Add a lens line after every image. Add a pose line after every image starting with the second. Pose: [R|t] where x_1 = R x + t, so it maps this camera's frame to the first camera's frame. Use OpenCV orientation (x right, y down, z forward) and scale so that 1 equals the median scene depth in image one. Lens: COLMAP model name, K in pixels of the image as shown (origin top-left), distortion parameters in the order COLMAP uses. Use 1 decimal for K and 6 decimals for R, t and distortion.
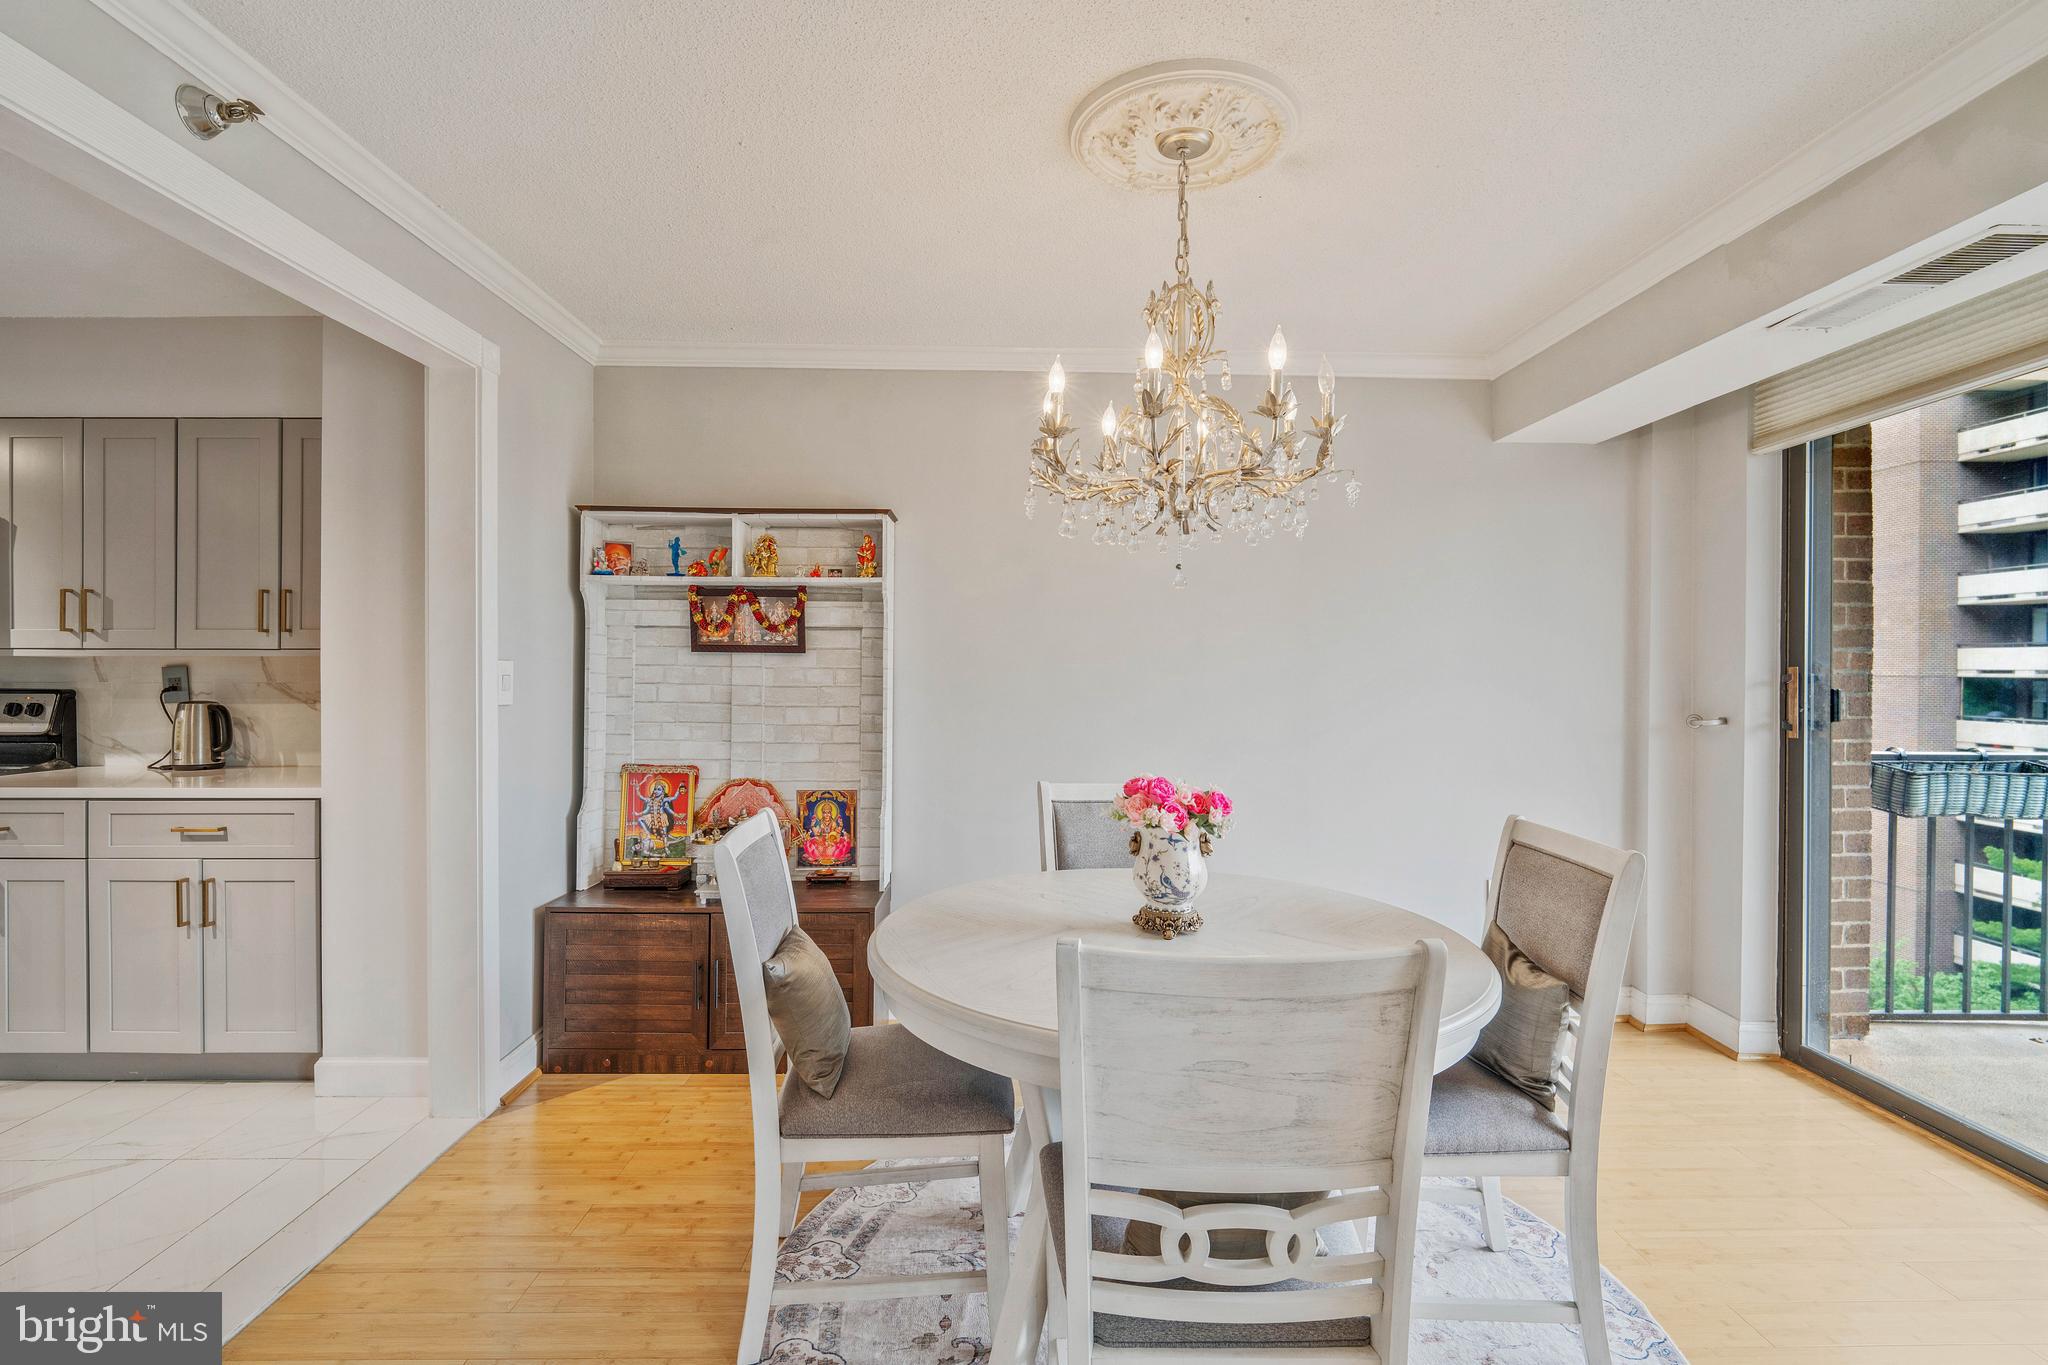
lens RADIAL K [[948.7, 0, 1020.8], [0, 948.7, 670.7], [0, 0, 1]] dist [-0.003367, -0.003336]
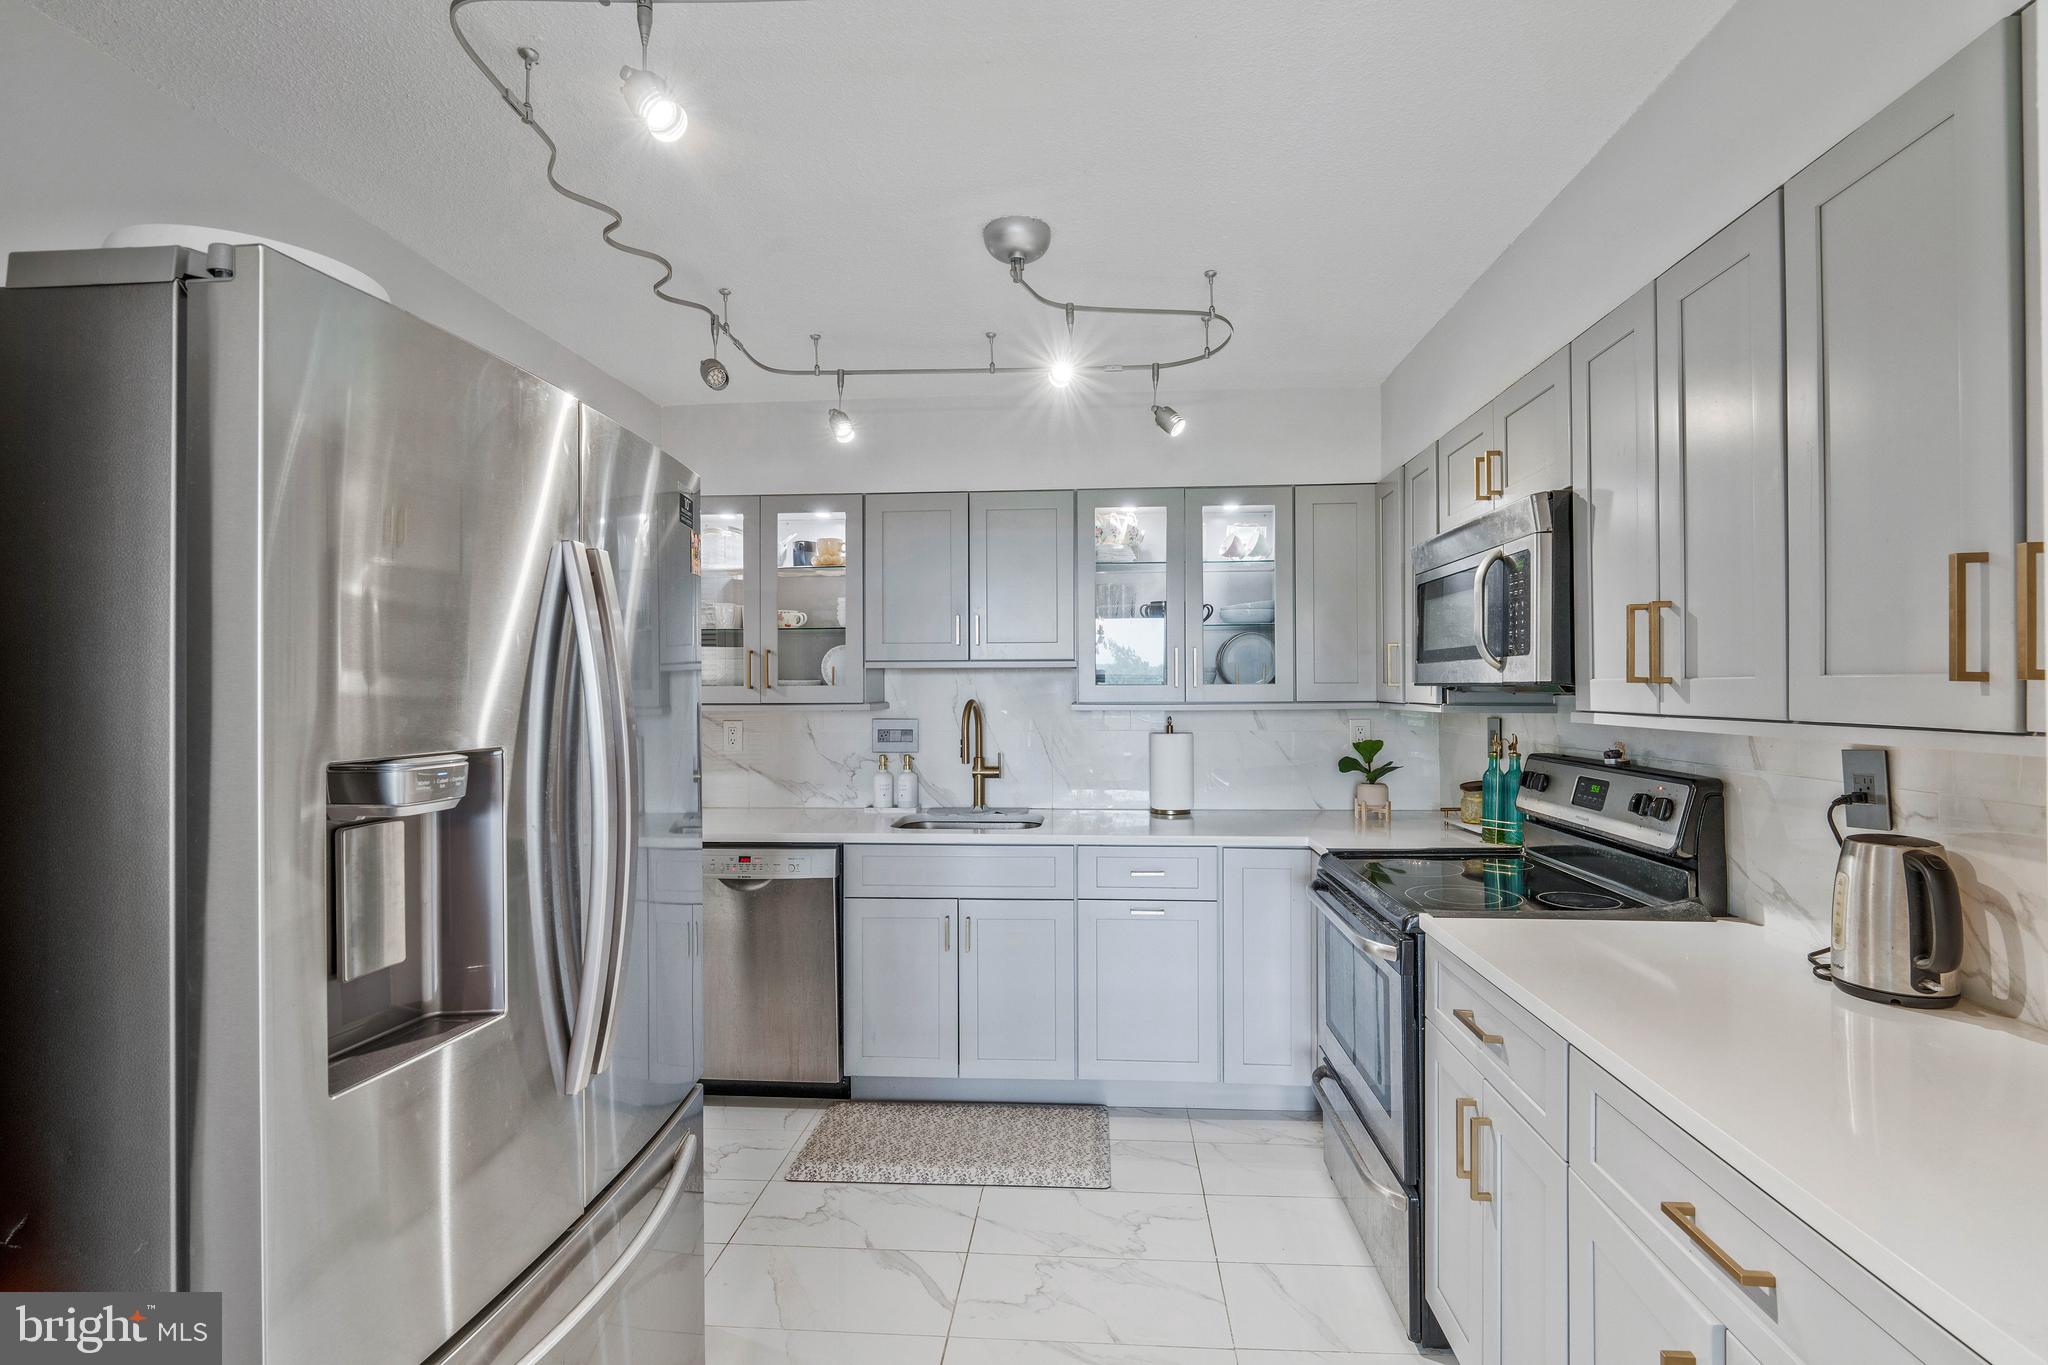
lens RADIAL K [[948.7, 0, 1031.4], [0, 948.7, 683.8], [0, 0, 1]] dist [-0.003367, -0.003336]
pose [[-0.081610, -0.004460, -0.996654, -0.414006], [0.001465, 0.999988, -0.004595, -0.036071], [0.996663, -0.001835, -0.081602, 0.648676]]
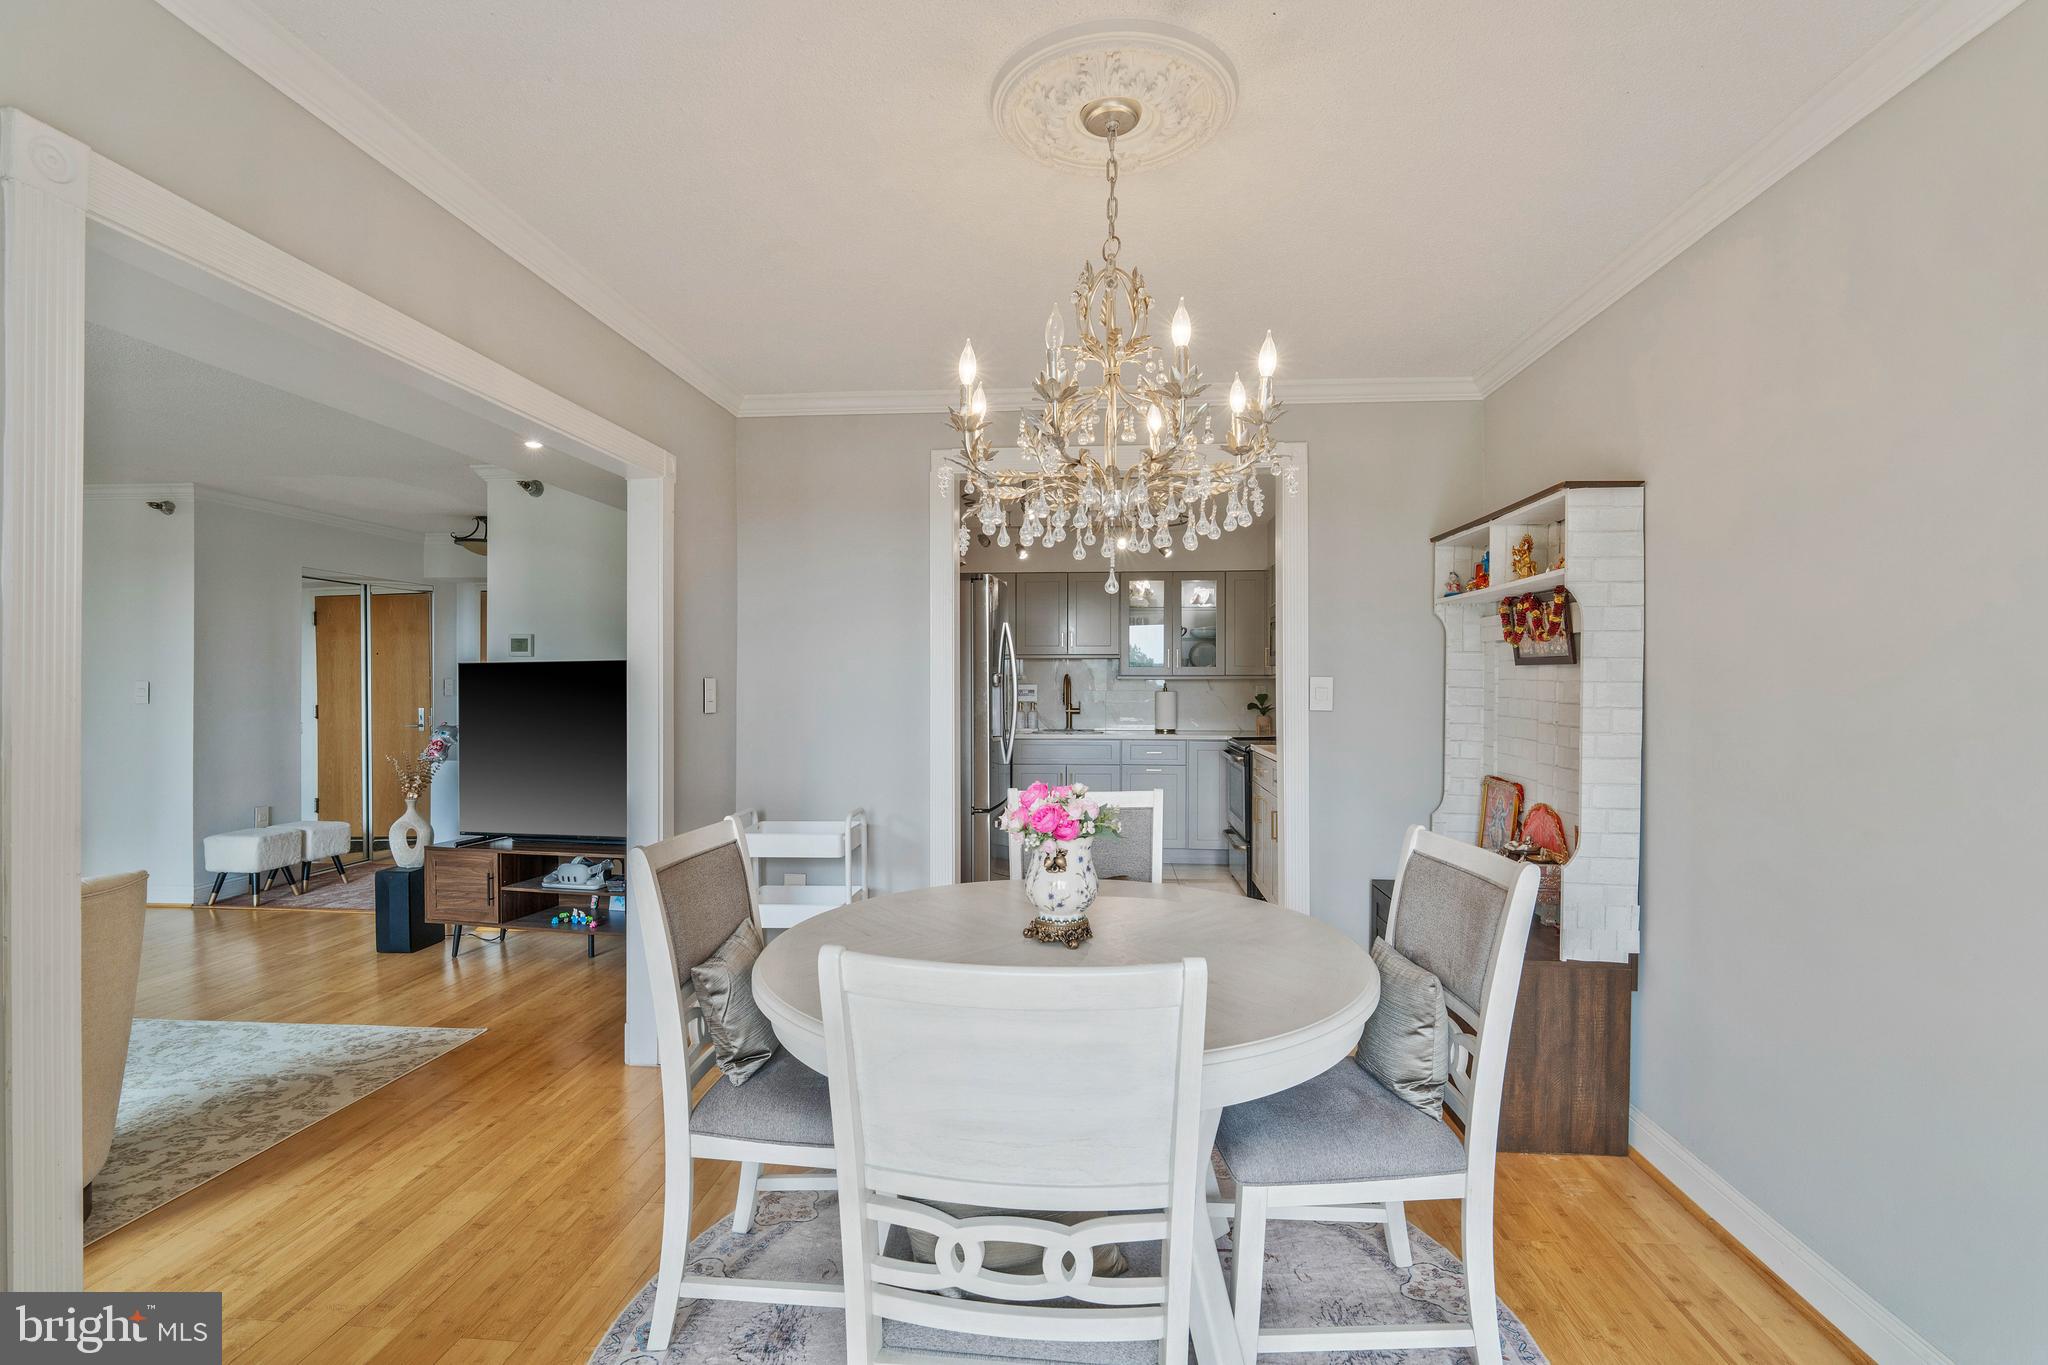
lens RADIAL K [[948.7, 0, 1025.0], [0, 948.7, 688.1], [0, 0, 1]] dist [-0.003367, -0.003336]
pose [[-0.091748, 0.007297, -0.995756, 0.689438], [-0.002058, 0.999970, 0.007518, -0.007471], [0.995780, 0.002739, -0.091730, 0.596664]]
